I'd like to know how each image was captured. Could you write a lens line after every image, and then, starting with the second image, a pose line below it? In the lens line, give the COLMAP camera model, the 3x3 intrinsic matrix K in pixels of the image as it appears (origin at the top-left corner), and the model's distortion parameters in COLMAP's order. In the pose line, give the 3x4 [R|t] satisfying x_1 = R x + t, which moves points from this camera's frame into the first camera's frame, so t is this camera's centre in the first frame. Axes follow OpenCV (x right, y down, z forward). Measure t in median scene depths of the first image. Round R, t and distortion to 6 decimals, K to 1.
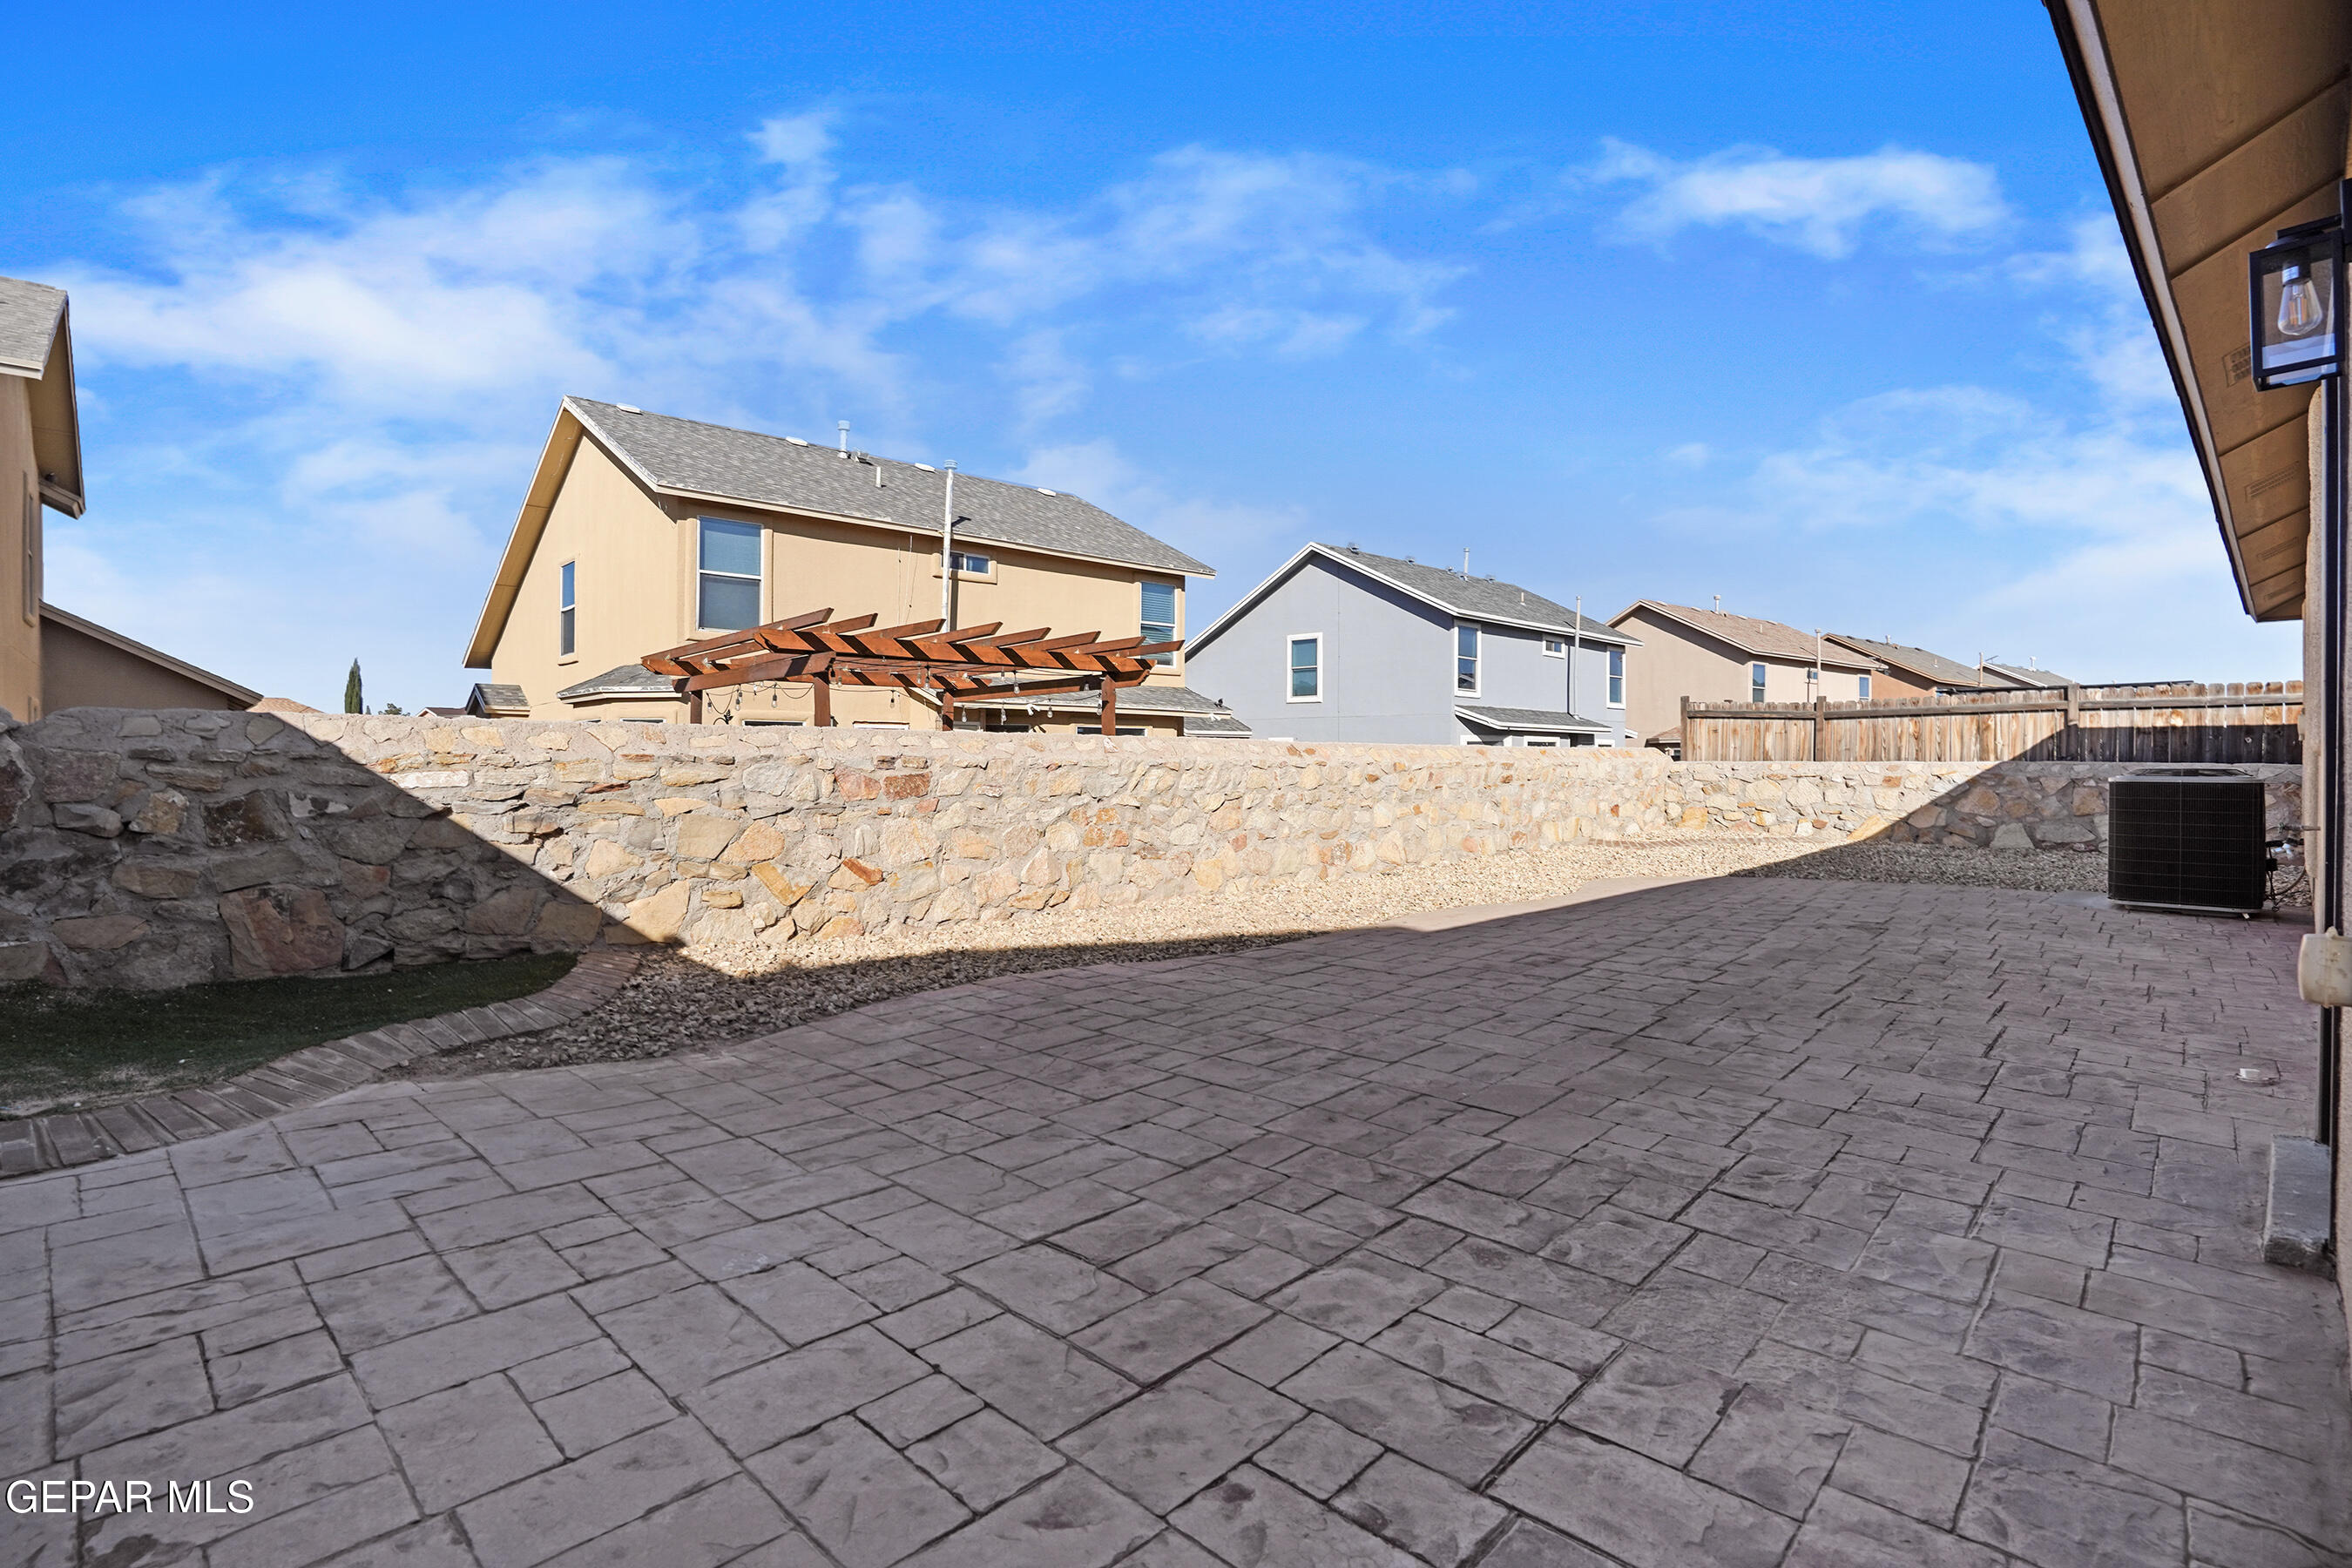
lens RADIAL K [[1113.7, 0, 1157.0], [0, 1113.7, 770.1], [0, 0, 1]] dist [-0.064622, 0.025567]
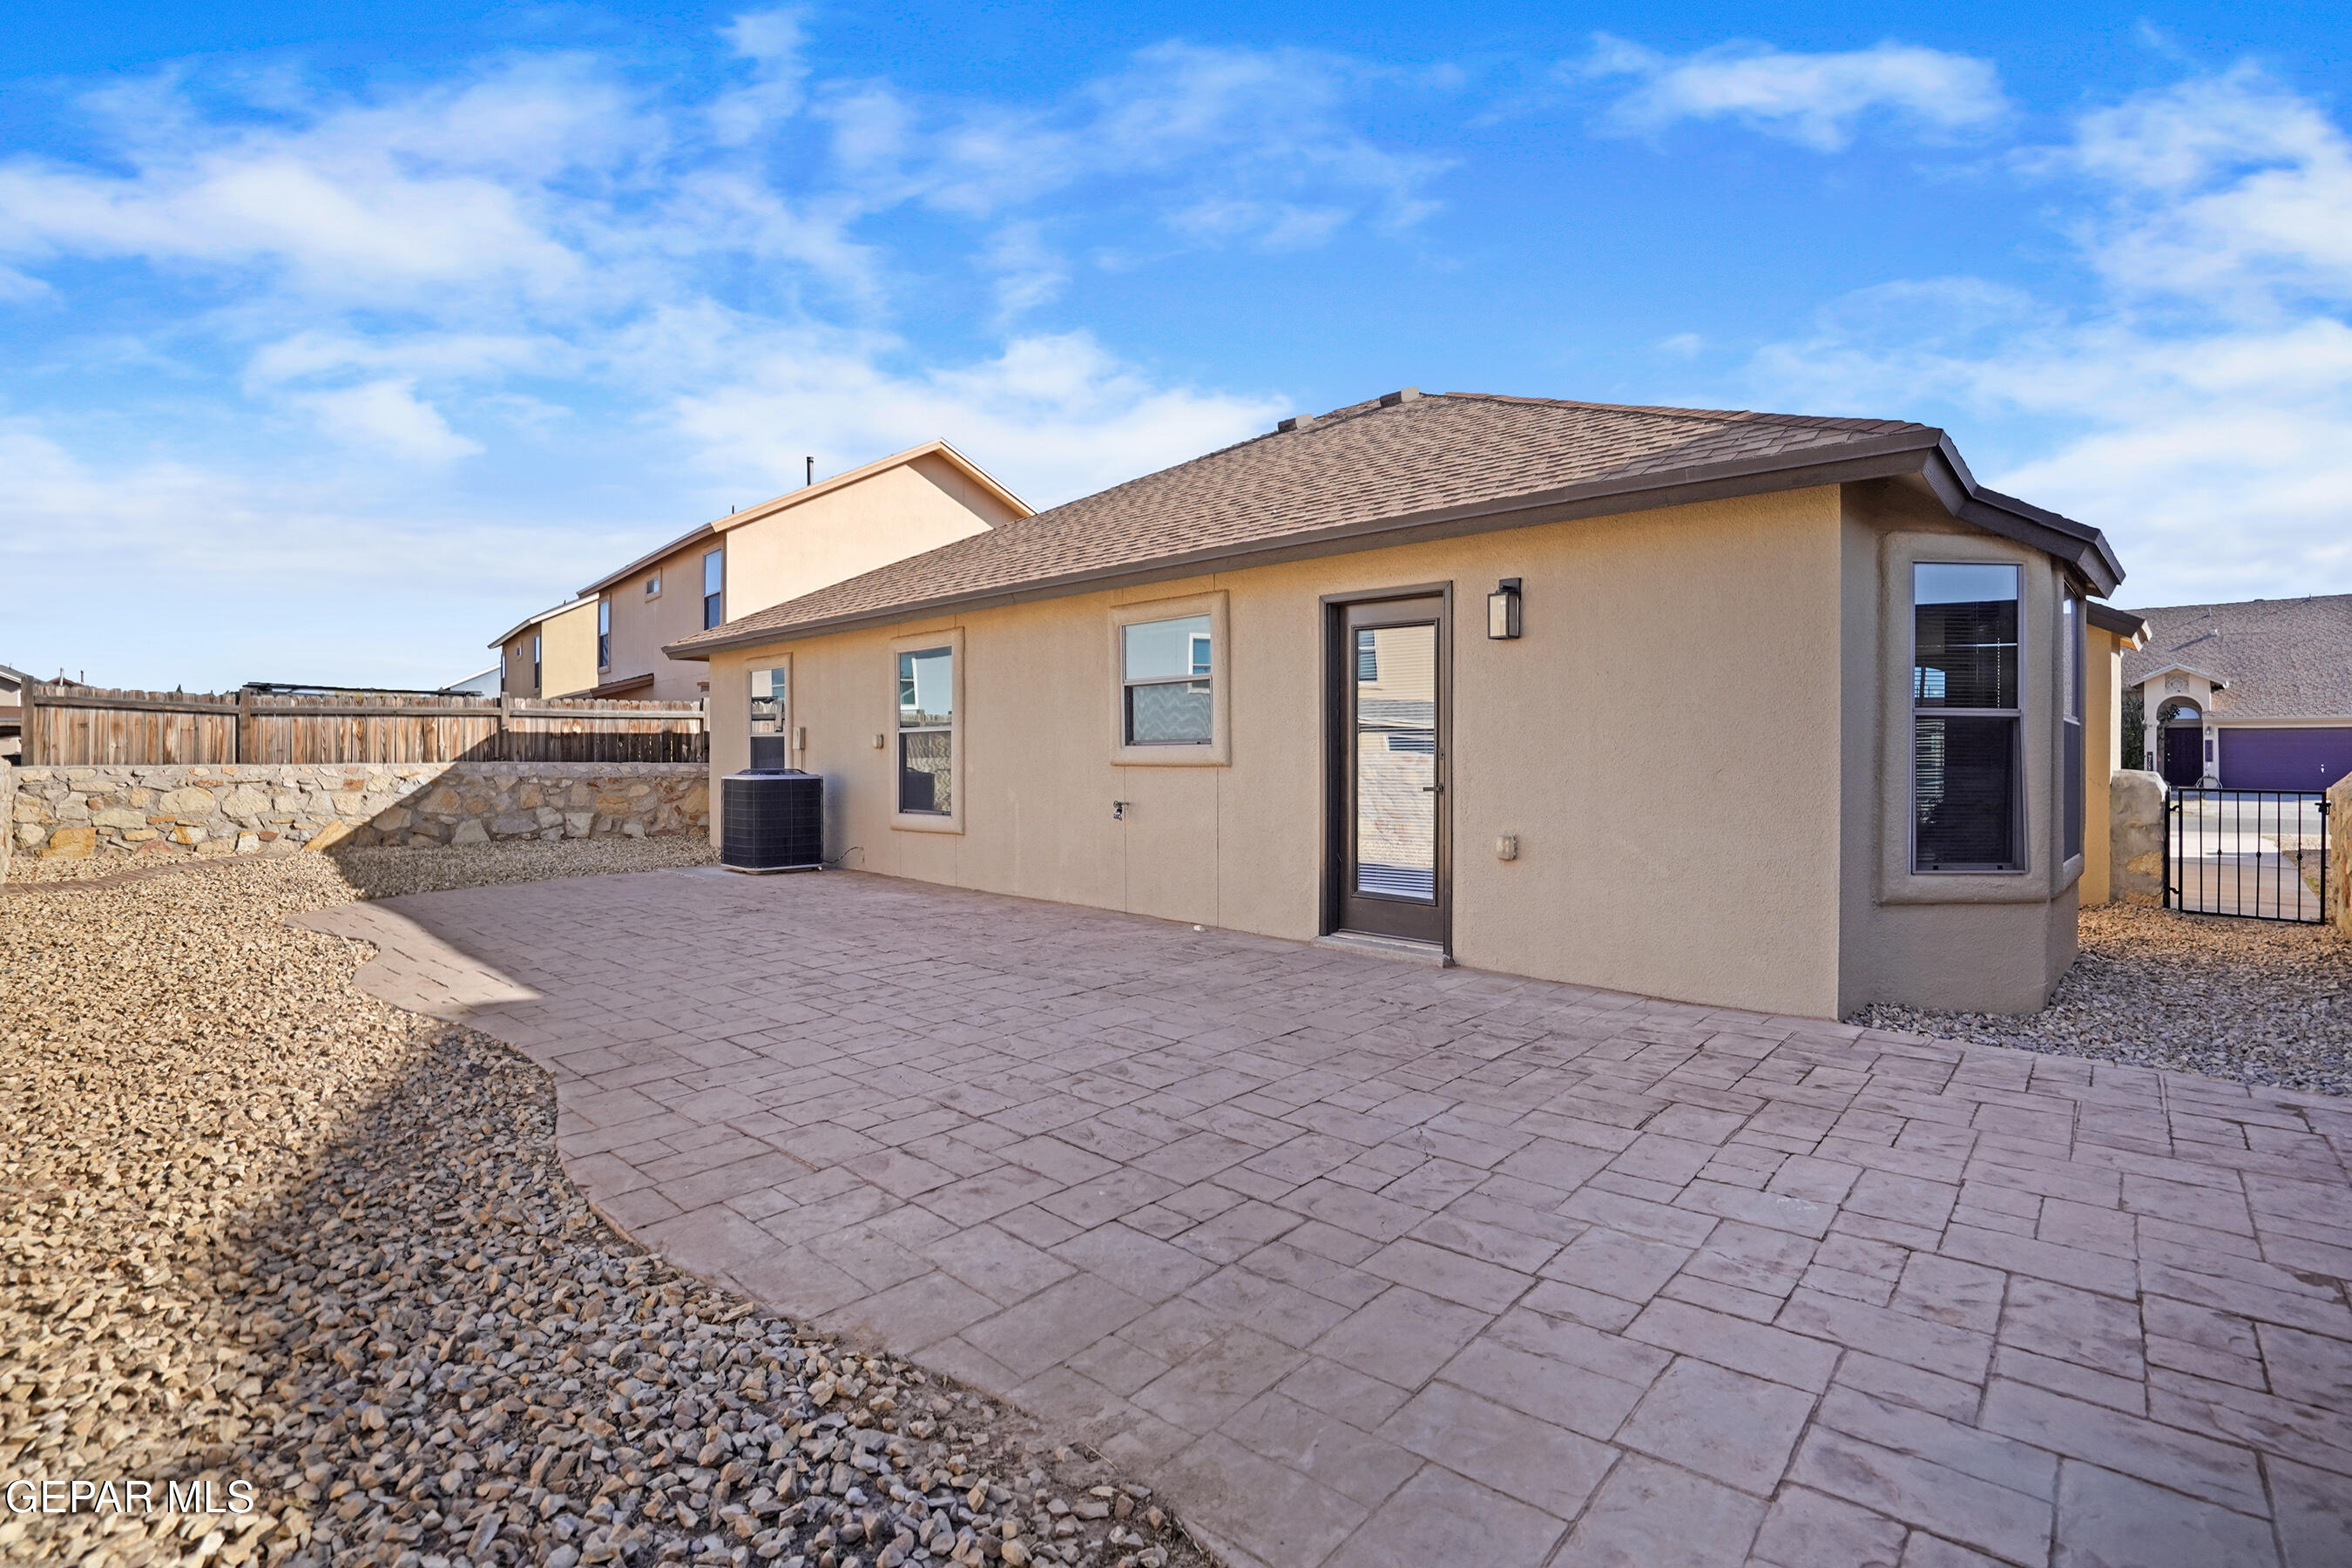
lens RADIAL K [[1113.7, 0, 1157.0], [0, 1113.7, 770.1], [0, 0, 1]] dist [-0.064622, 0.025567]
pose [[-0.042876, -0.018880, 0.998902, -0.327338], [0.009466, 0.999769, 0.019303, -0.015122], [-0.999036, 0.010283, -0.042688, 0.370518]]
